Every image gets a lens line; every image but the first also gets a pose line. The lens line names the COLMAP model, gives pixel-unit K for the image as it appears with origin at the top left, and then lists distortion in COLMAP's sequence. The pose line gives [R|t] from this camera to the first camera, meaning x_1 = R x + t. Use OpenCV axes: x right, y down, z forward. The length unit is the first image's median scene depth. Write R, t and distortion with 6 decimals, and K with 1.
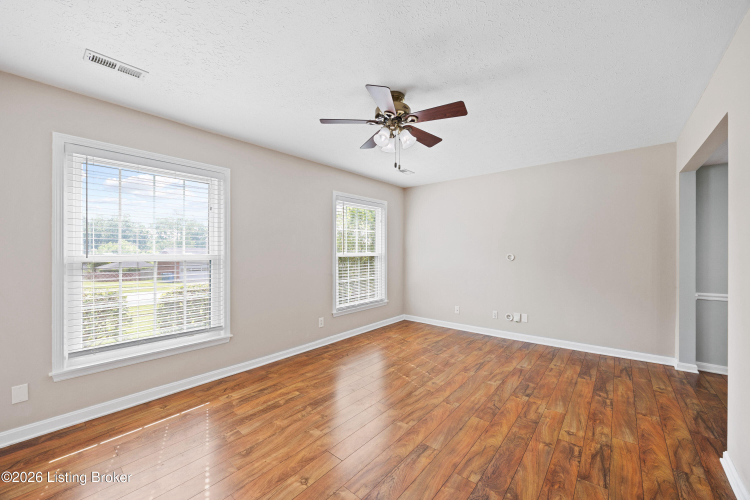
lens RADIAL K [[290.1, 0, 388.7], [0, 290.1, 254.0], [0, 0, 1]] dist [0.000139, -0.000216]
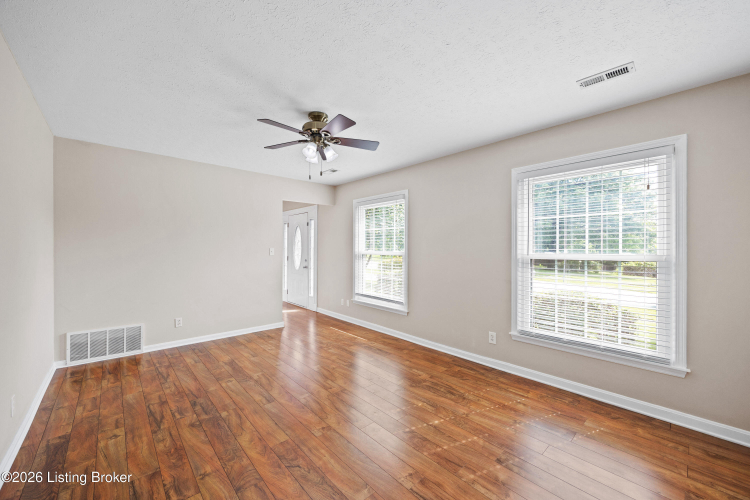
lens RADIAL K [[290.1, 0, 360.2], [0, 290.1, 247.6], [0, 0, 1]] dist [0.000139, -0.000216]
pose [[-0.189393, -0.005540, -0.981886, 0.987810], [-0.013743, 0.999901, -0.002990, -0.015673], [0.981805, 0.012928, -0.189450, 1.215232]]
